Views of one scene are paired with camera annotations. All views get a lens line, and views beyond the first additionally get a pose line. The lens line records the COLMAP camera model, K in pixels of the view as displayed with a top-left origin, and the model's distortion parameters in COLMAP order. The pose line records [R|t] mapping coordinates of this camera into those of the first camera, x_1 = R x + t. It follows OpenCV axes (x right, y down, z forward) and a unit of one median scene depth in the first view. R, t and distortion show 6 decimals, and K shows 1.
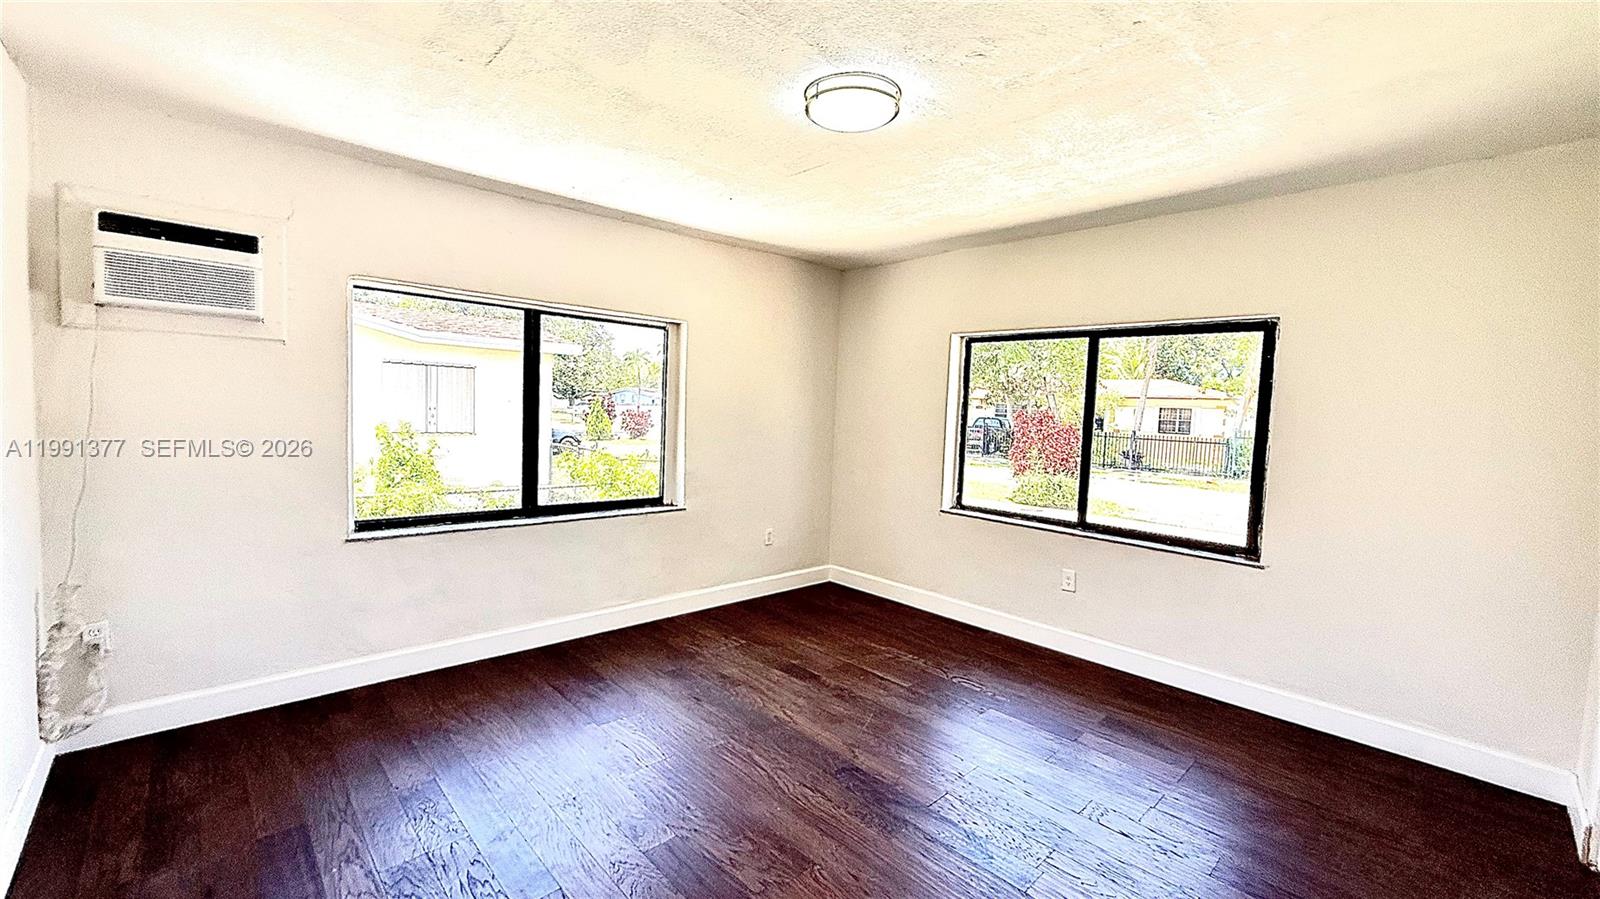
lens RADIAL K [[637.5, 0, 797.0], [0, 637.5, 445.8], [0, 0, 1]] dist [-0.006644, 0.000793]
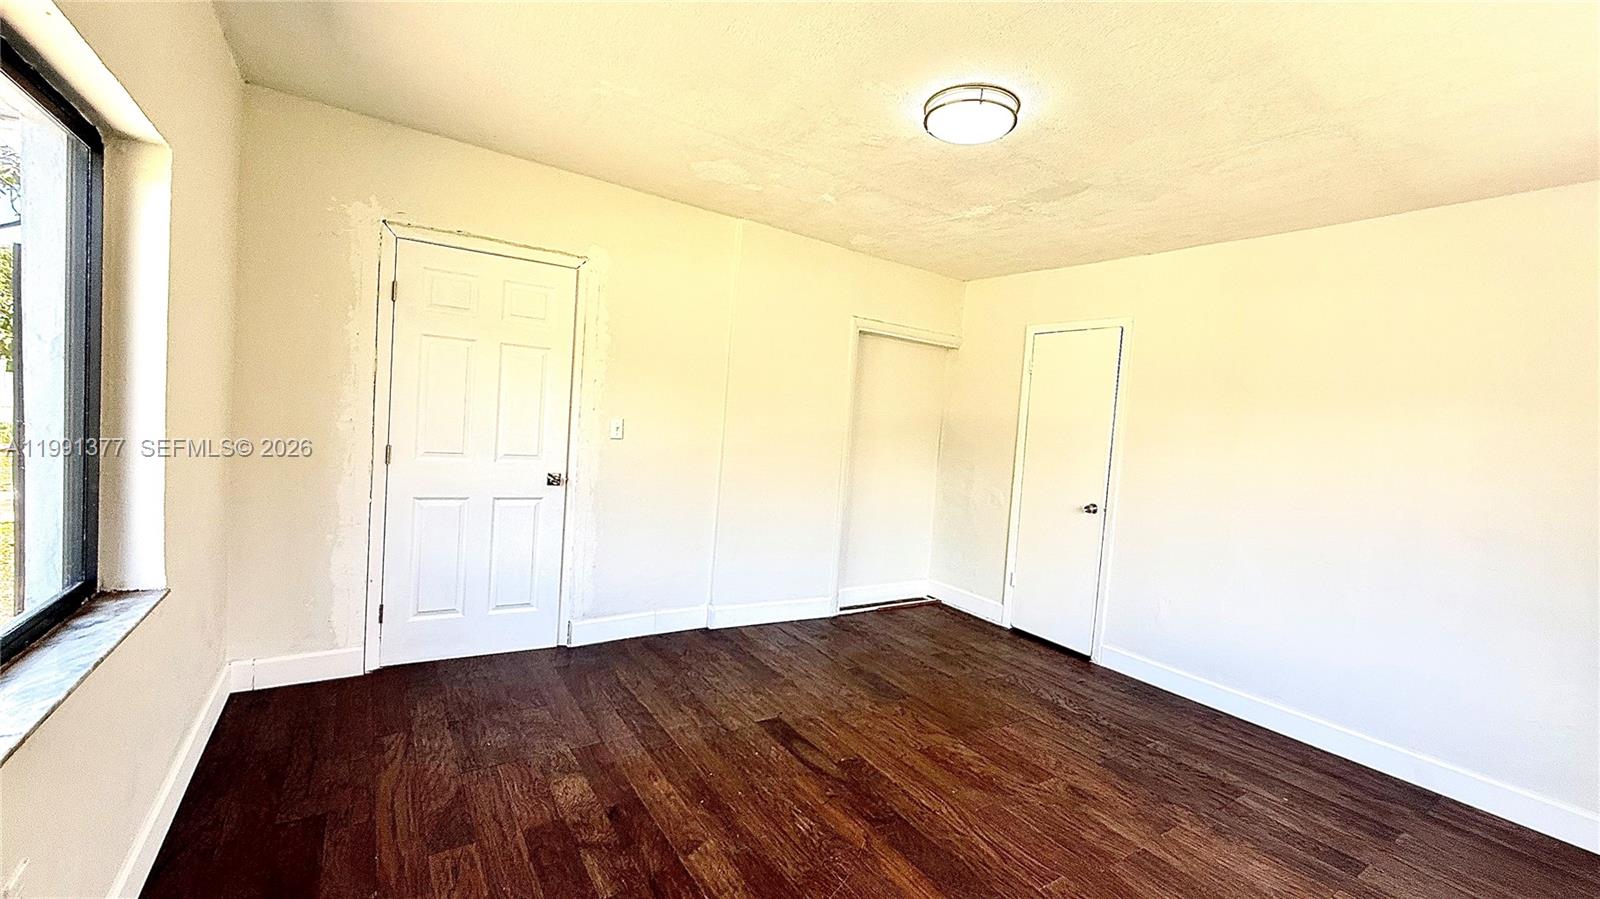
lens RADIAL K [[637.5, 0, 802.2], [0, 637.5, 453.9], [0, 0, 1]] dist [-0.006644, 0.000793]
pose [[-0.980196, -0.123503, 0.154800, 0.099898], [-0.106195, 0.987613, 0.115513, -0.066737], [-0.167149, 0.096787, -0.981169, 1.647746]]
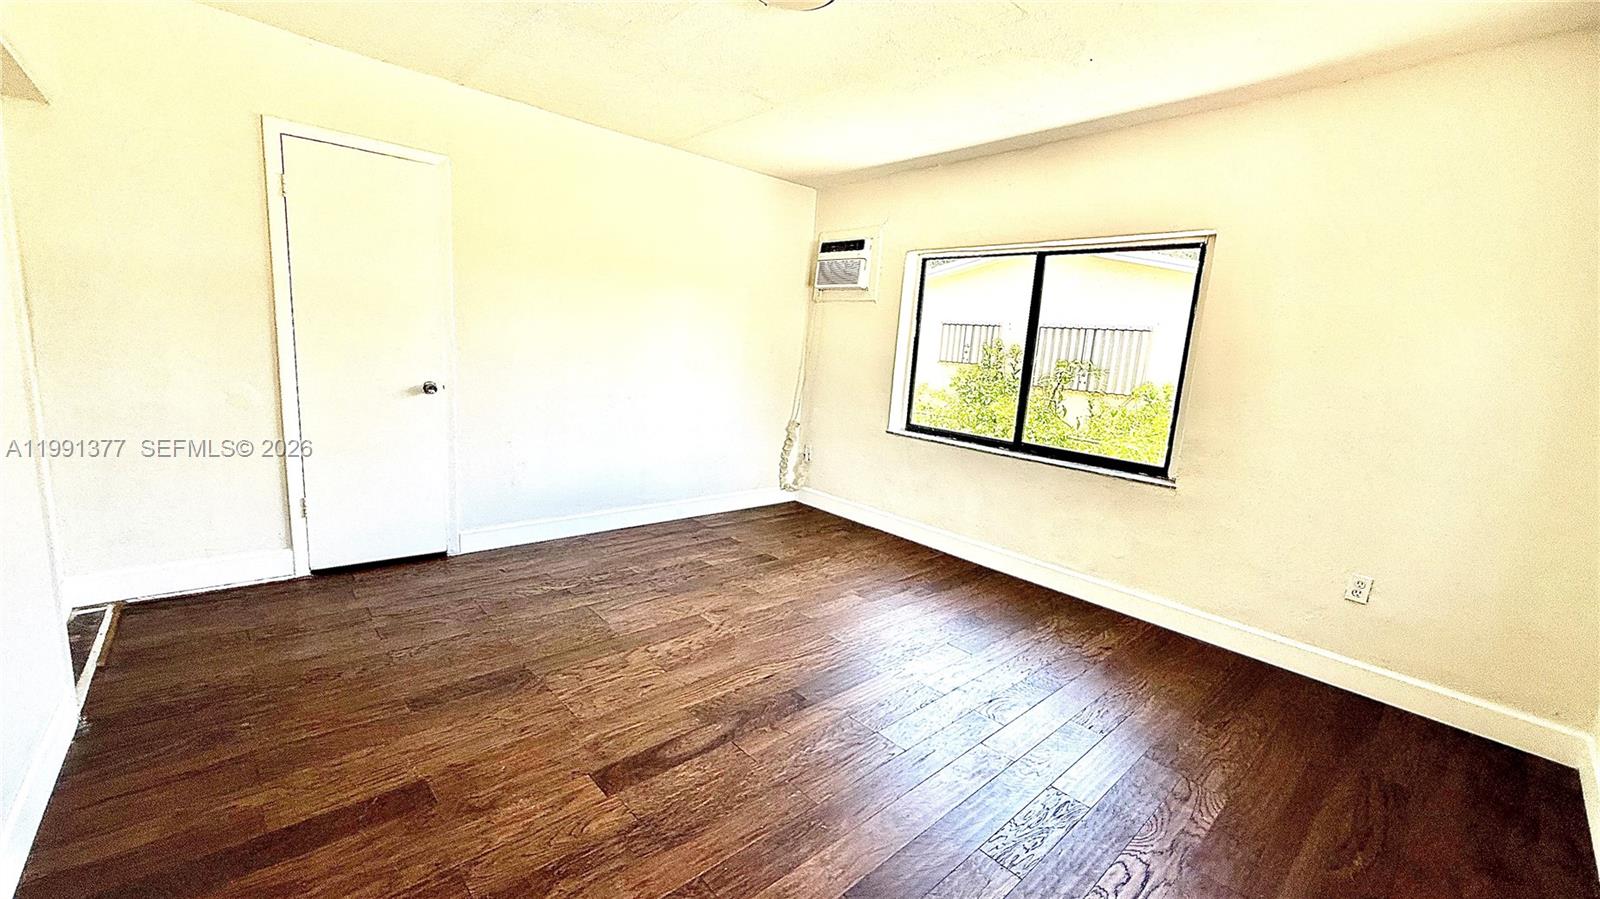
lens RADIAL K [[637.5, 0, 798.7], [0, 637.5, 447.9], [0, 0, 1]] dist [-0.006644, 0.000793]
pose [[-0.016751, 0.126705, -0.991799, 0.868747], [-0.125271, 0.983856, 0.127806, 0.021134], [0.991981, 0.126385, -0.000609, 0.860449]]
